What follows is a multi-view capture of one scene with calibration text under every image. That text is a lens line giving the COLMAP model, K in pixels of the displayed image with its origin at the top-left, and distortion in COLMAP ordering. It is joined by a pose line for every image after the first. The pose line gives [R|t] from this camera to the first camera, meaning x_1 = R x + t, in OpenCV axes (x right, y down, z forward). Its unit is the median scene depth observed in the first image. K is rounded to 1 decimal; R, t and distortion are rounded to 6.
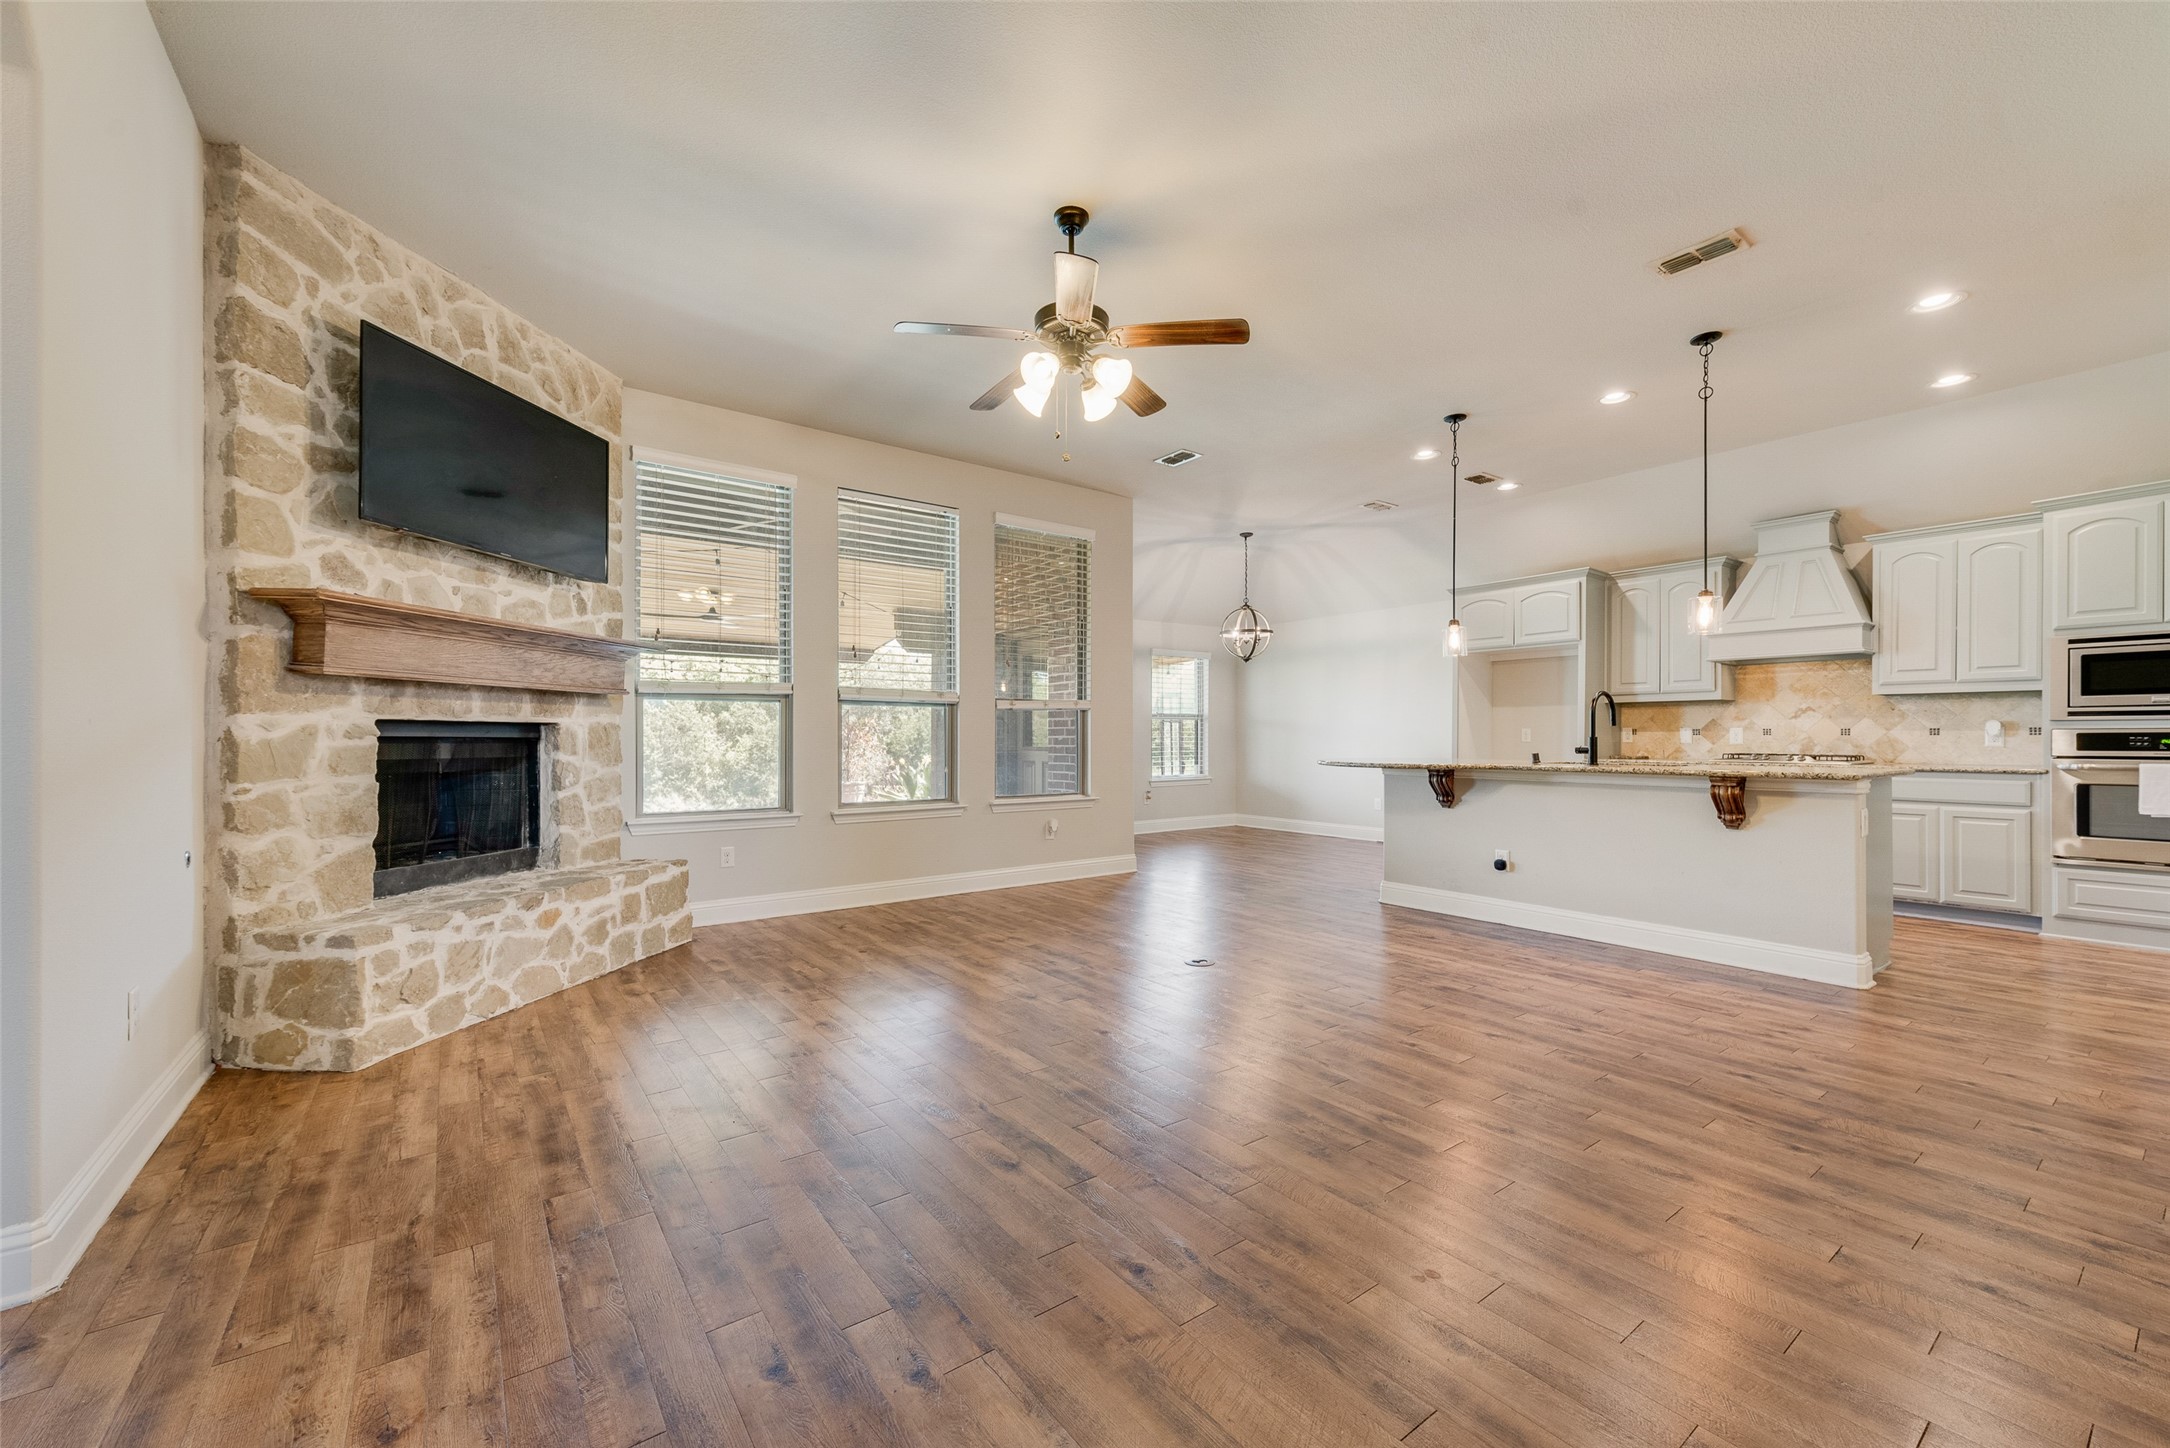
lens RADIAL K [[855.9, 0, 1089.0], [0, 855.9, 738.0], [0, 0, 1]] dist [0.014140, -0.003057]
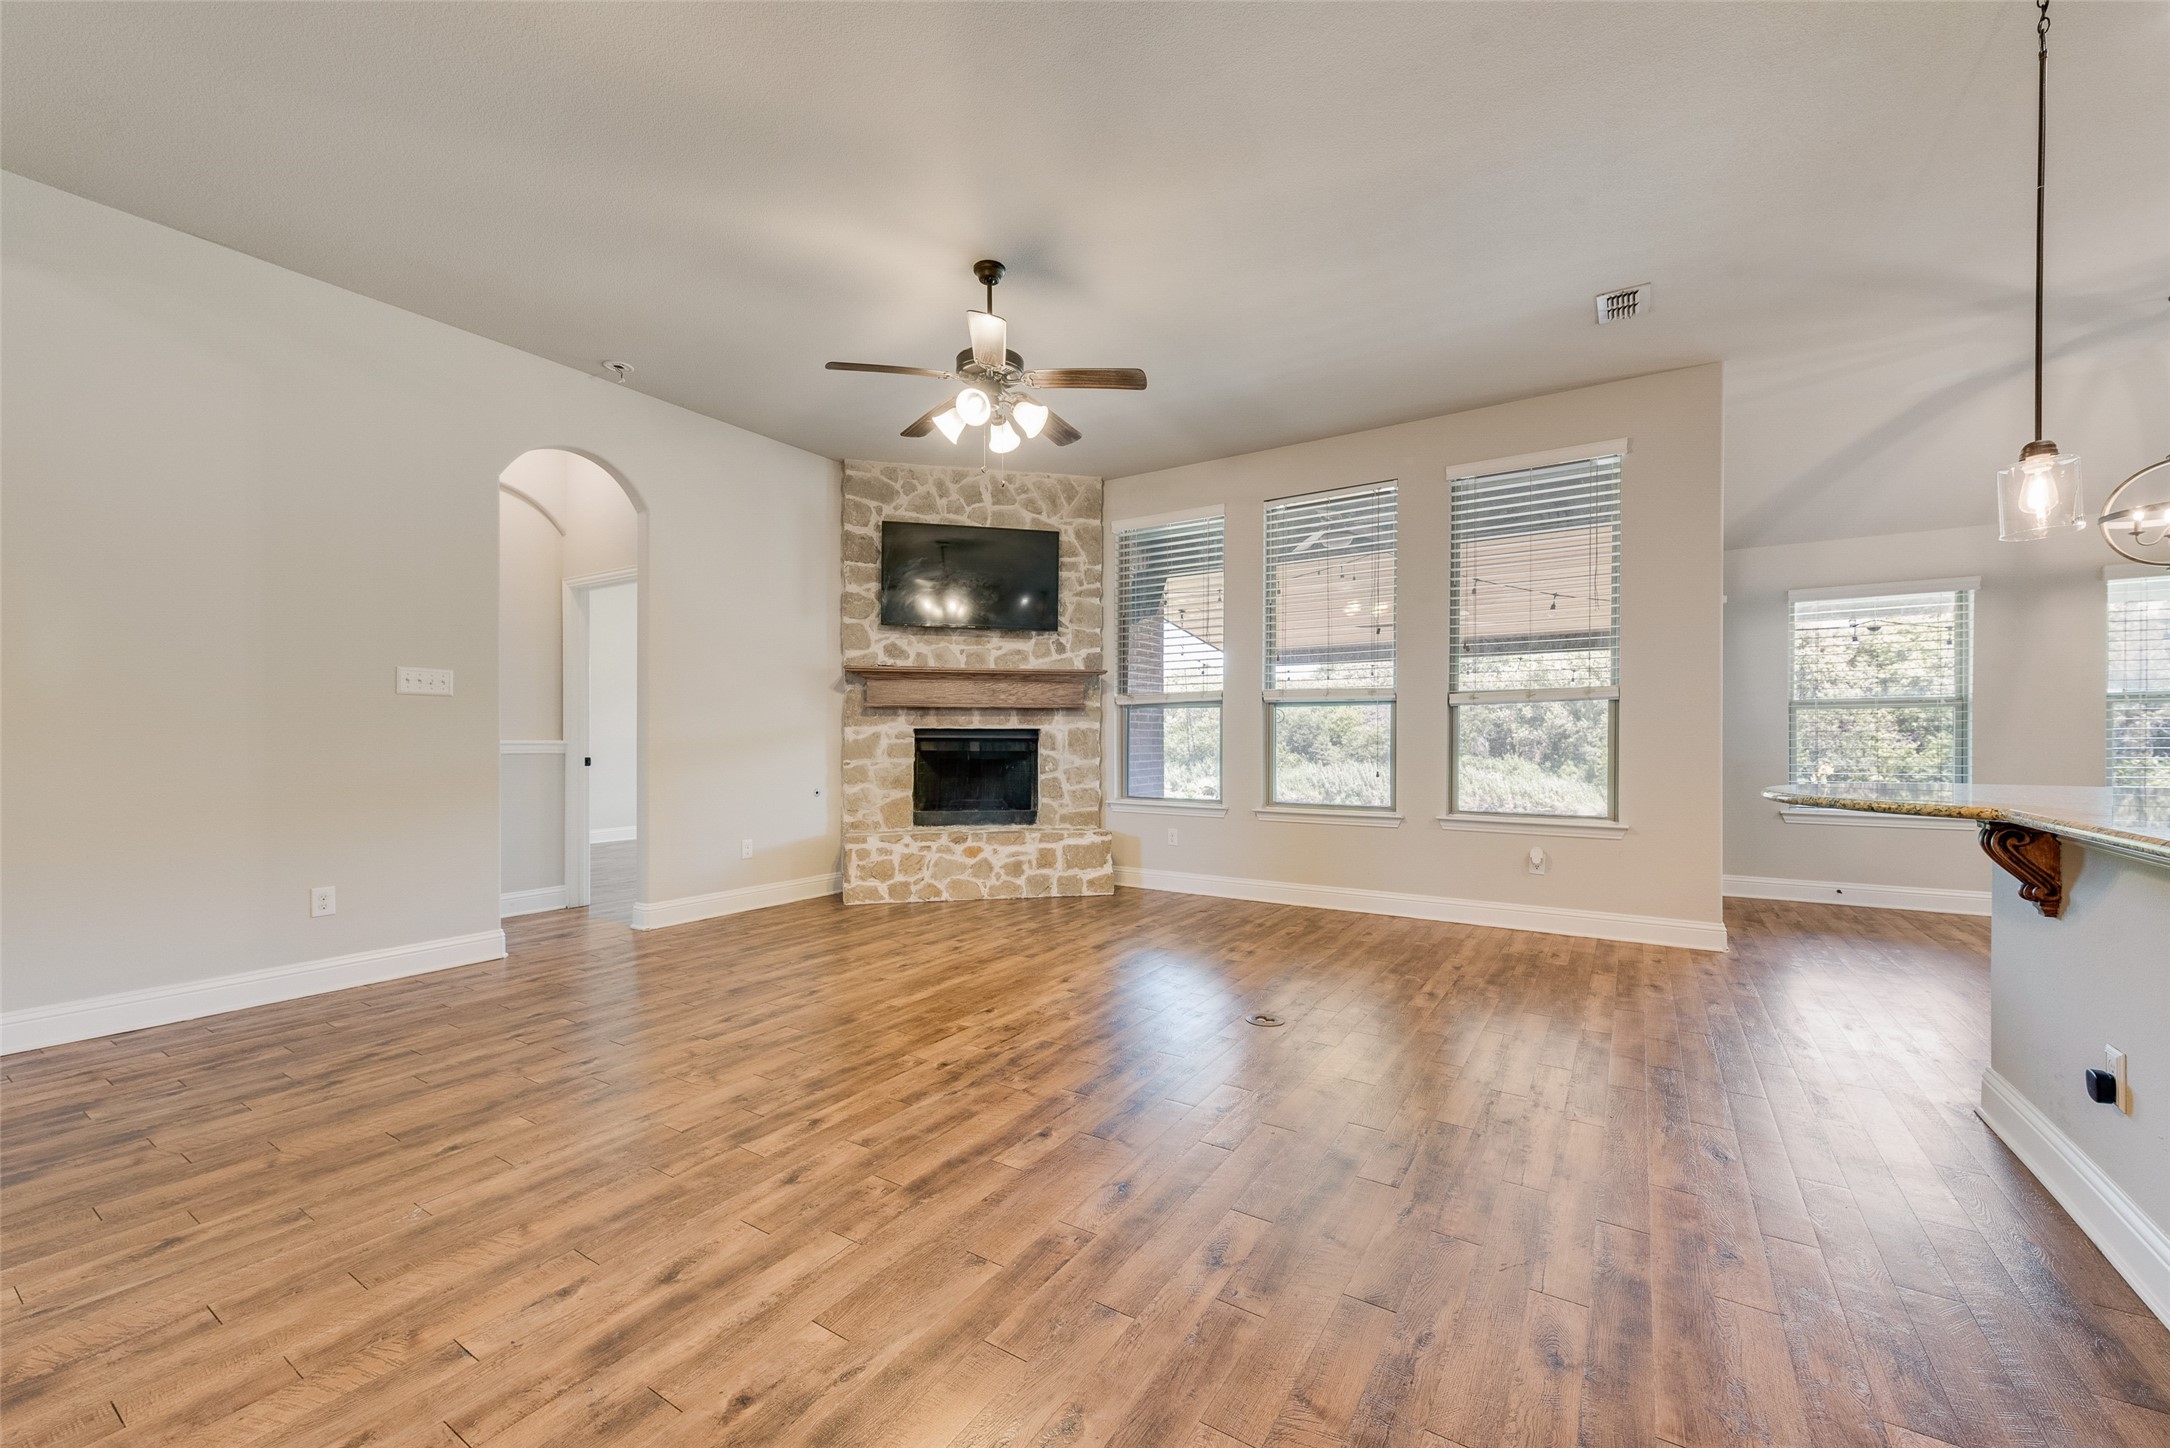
lens RADIAL K [[855.9, 0, 1082.0], [0, 855.9, 744.6], [0, 0, 1]] dist [0.014140, -0.003057]
pose [[0.347081, 0.007569, -0.937805, 0.898772], [-0.001131, 0.999970, 0.007652, -0.001756], [0.937835, -0.001595, 0.347079, 0.614581]]
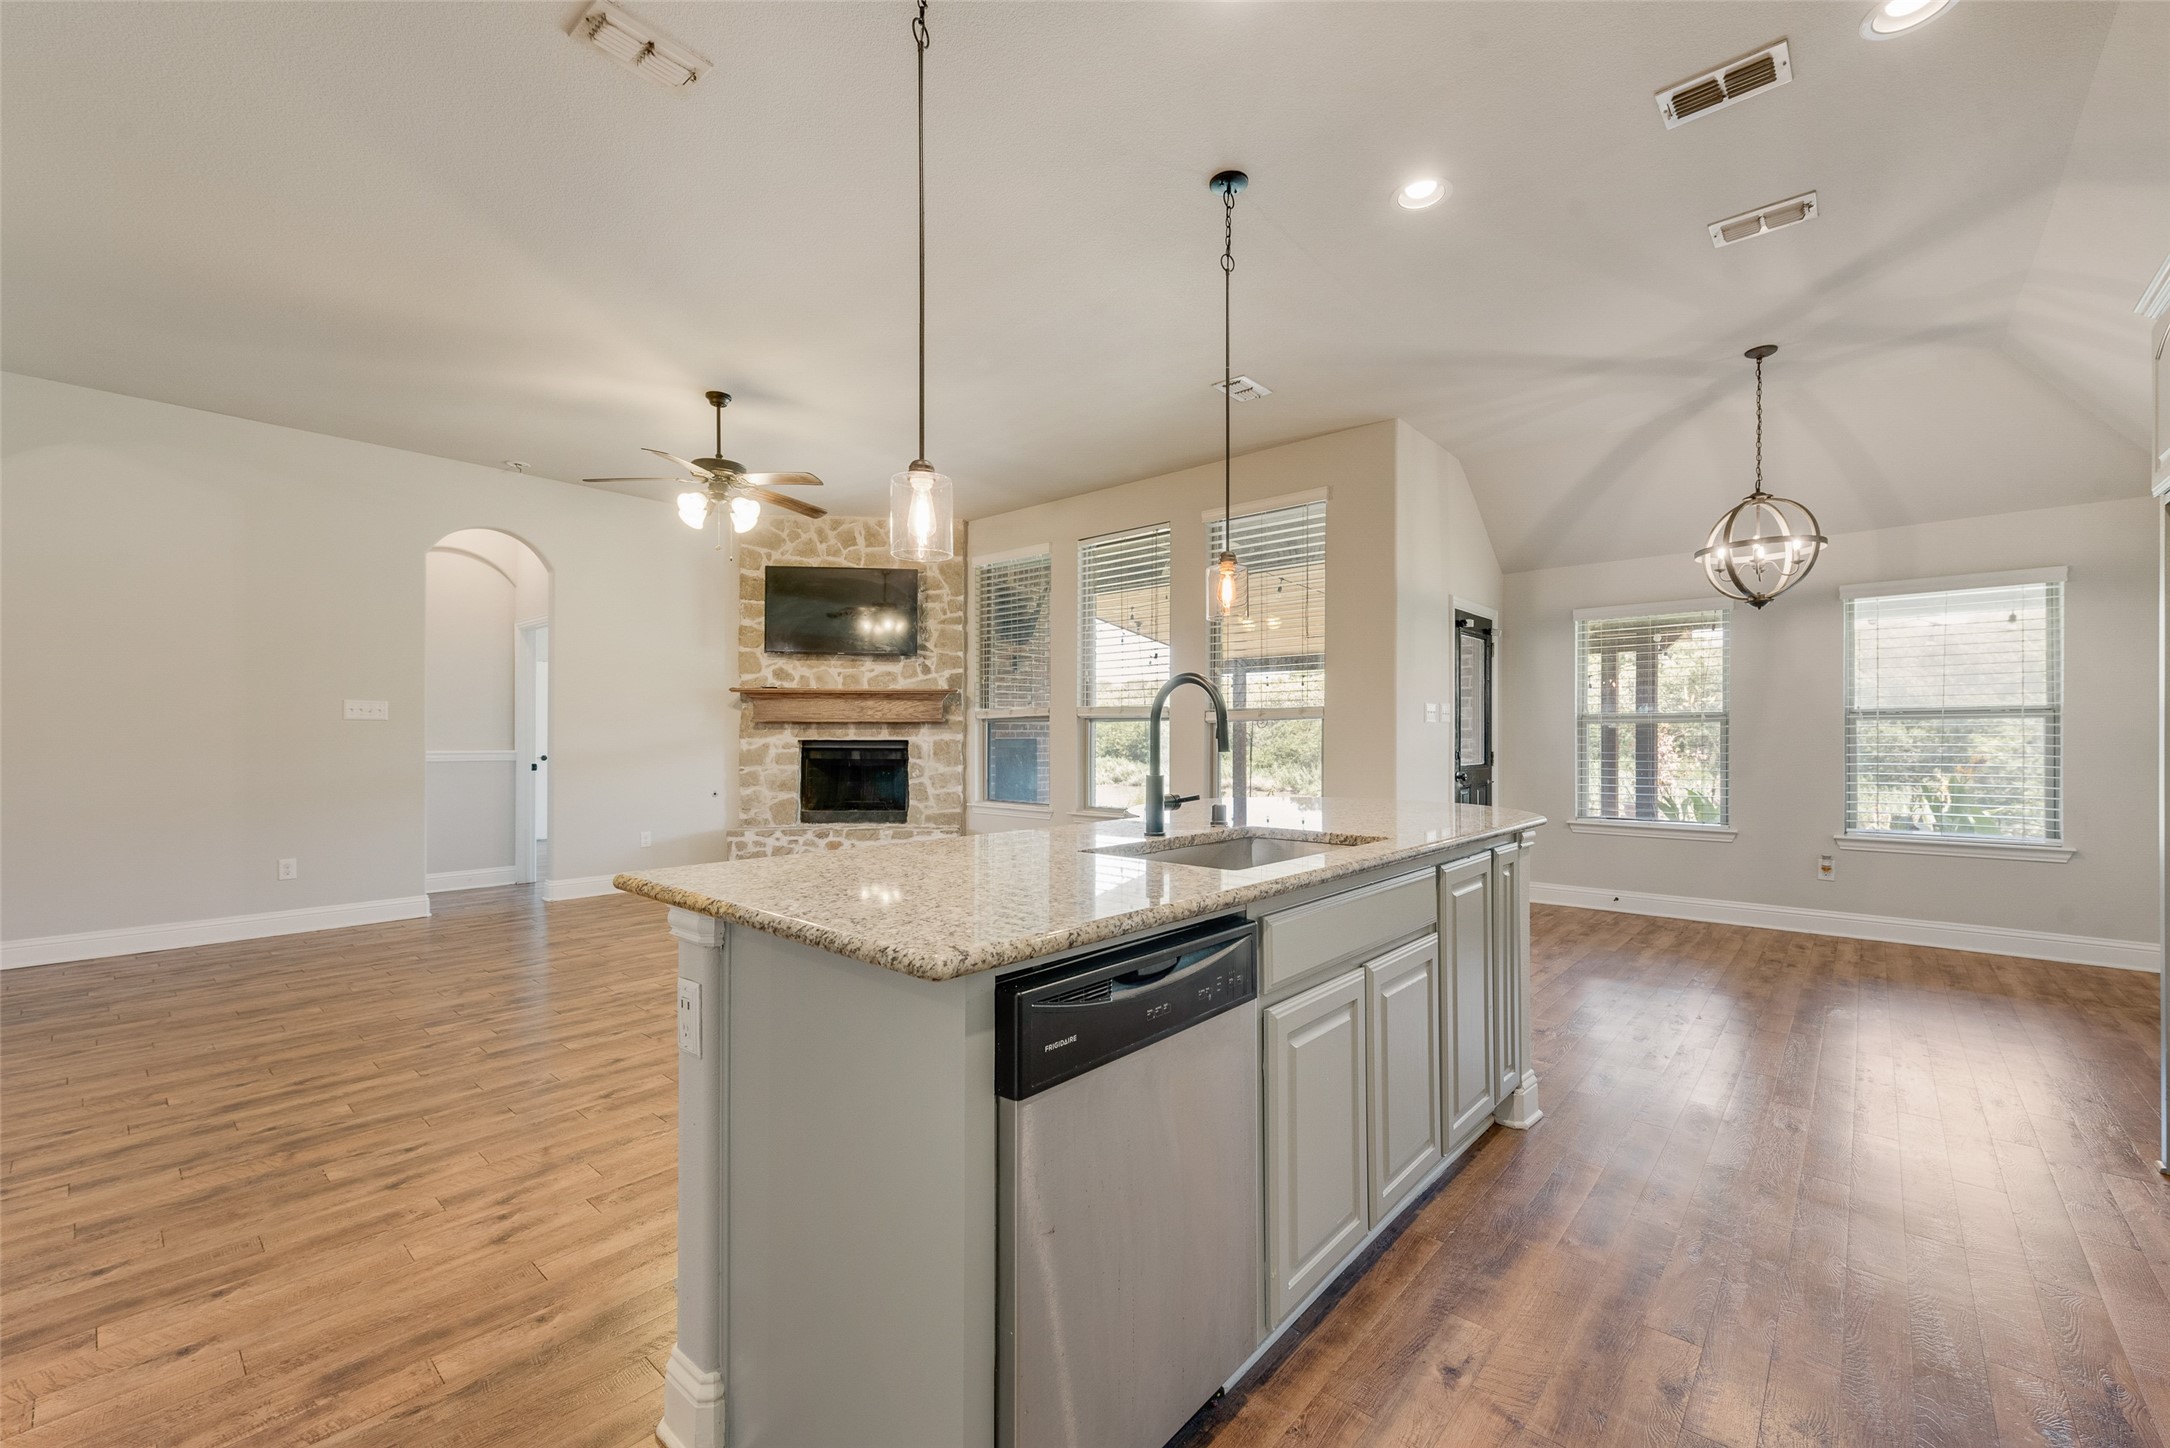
lens RADIAL K [[890.0, 0, 1085.8], [0, 890.0, 739.2], [0, 0, 1]] dist [0.010596, -0.002502]
pose [[0.202400, 0.003383, -0.979297, 1.333739], [-0.001937, 0.999993, 0.003054, -0.028783], [0.979301, 0.001279, 0.202405, 1.101520]]
